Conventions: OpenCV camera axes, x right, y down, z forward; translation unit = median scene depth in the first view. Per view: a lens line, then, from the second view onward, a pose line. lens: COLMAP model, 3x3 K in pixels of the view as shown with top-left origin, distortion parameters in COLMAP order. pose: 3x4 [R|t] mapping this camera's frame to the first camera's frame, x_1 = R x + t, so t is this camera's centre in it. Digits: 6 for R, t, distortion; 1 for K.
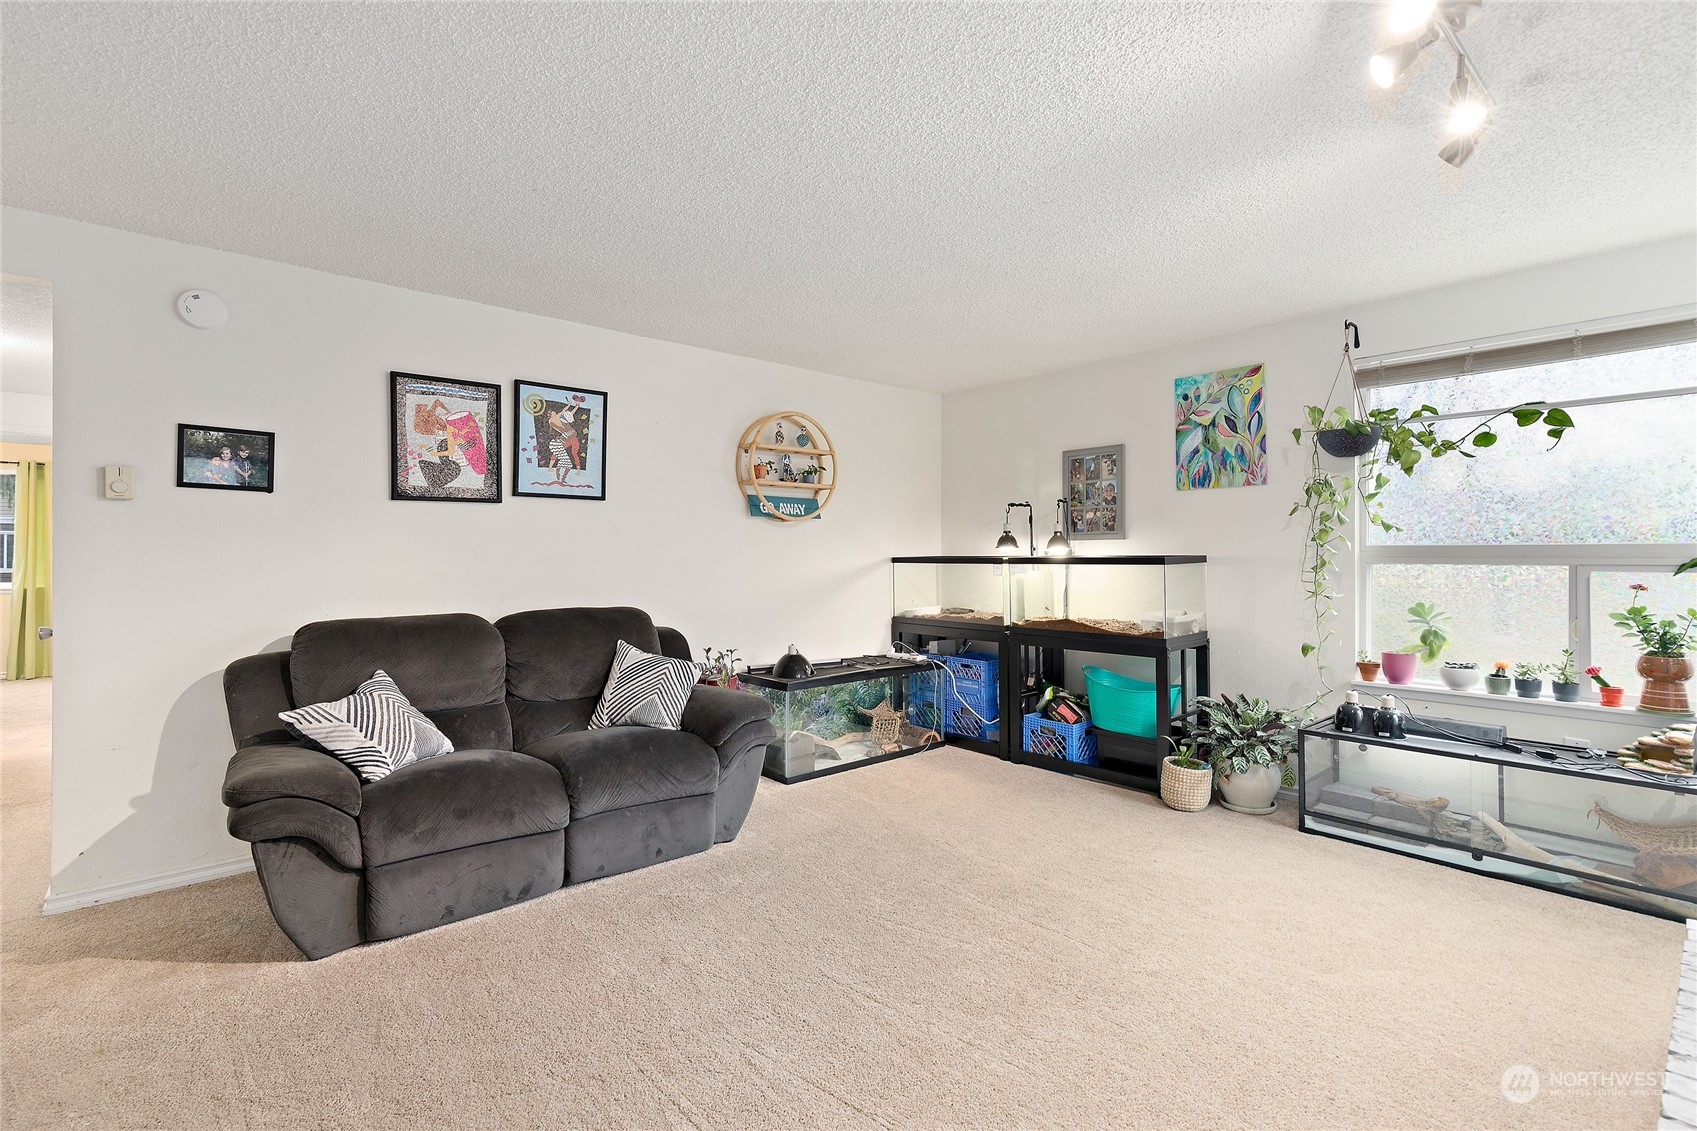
lens RADIAL K [[748.0, 0, 850.4], [0, 748.0, 559.8], [0, 0, 1]] dist [0.002516, -0.000016]
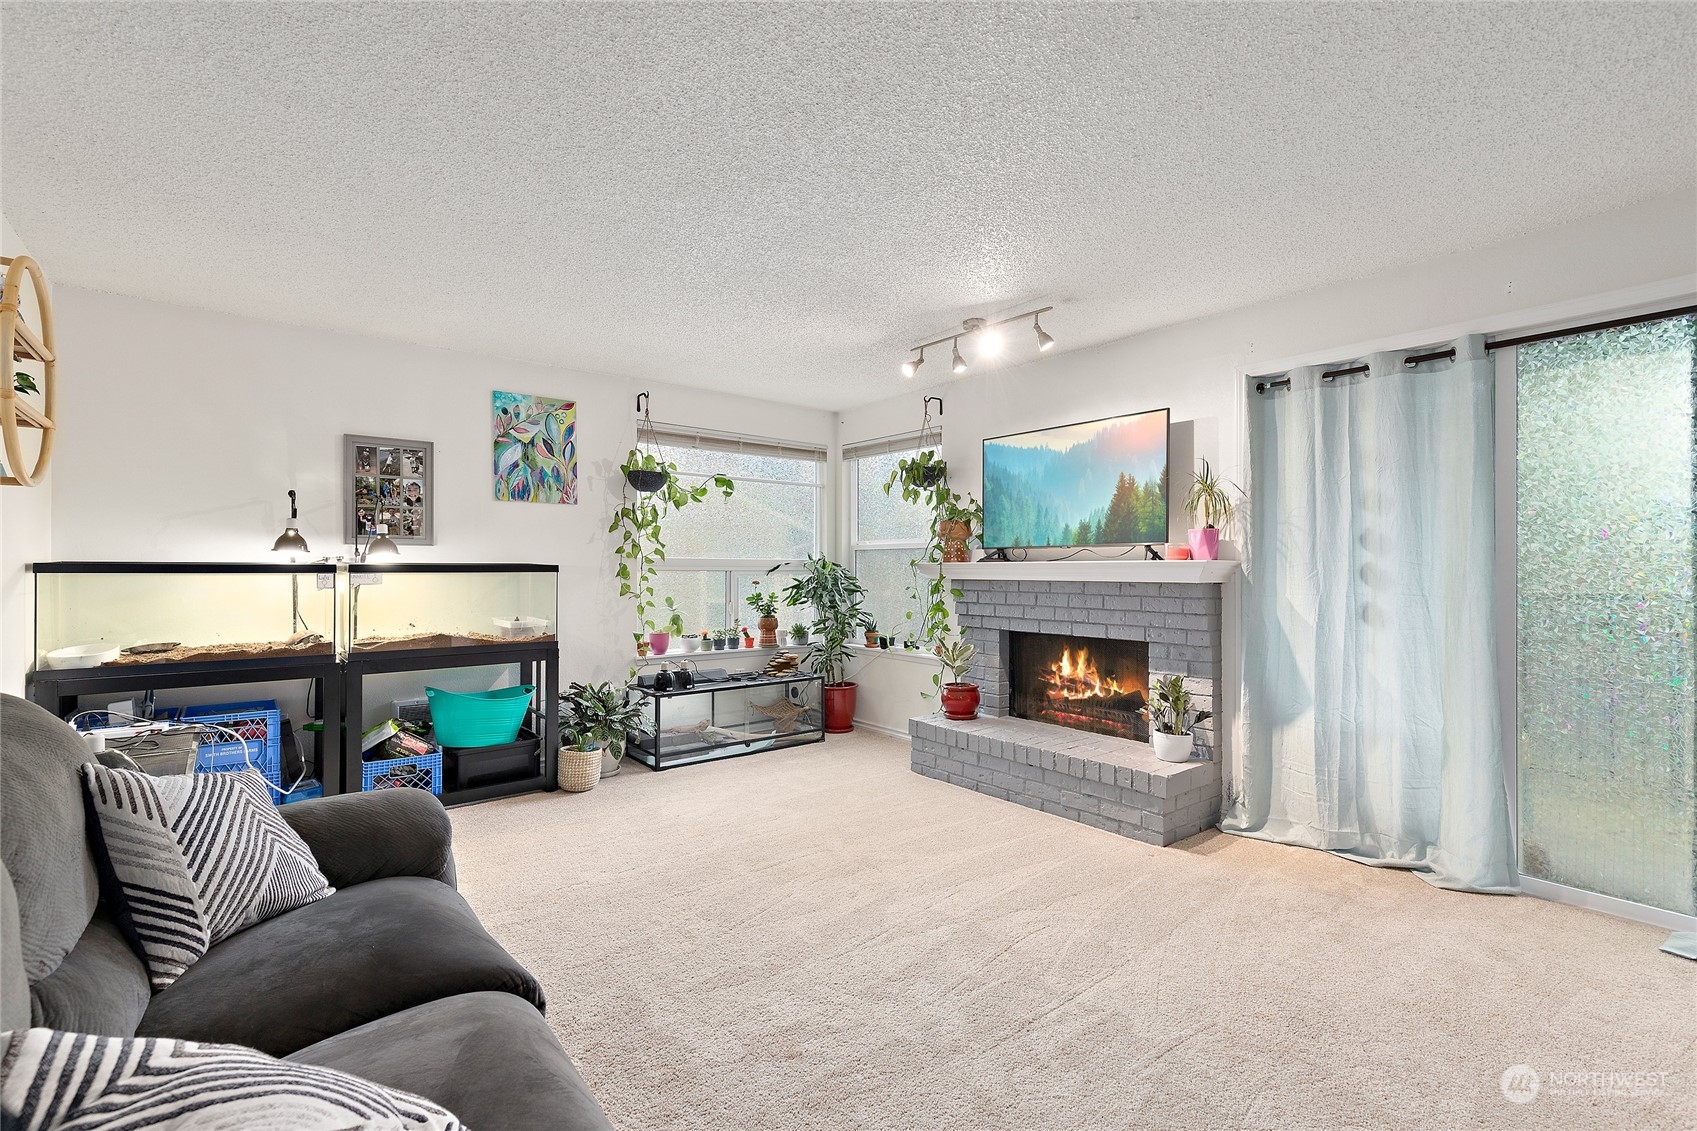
lens RADIAL K [[759.4, 0, 849.0], [0, 759.4, 566.7], [0, 0, 1]] dist [0.005645, -0.000614]
pose [[0.055596, -0.000010, 0.998453, -0.602162], [-0.001406, 0.999999, 0.000089, -0.002177], [-0.998452, -0.001409, 0.055596, 0.481885]]
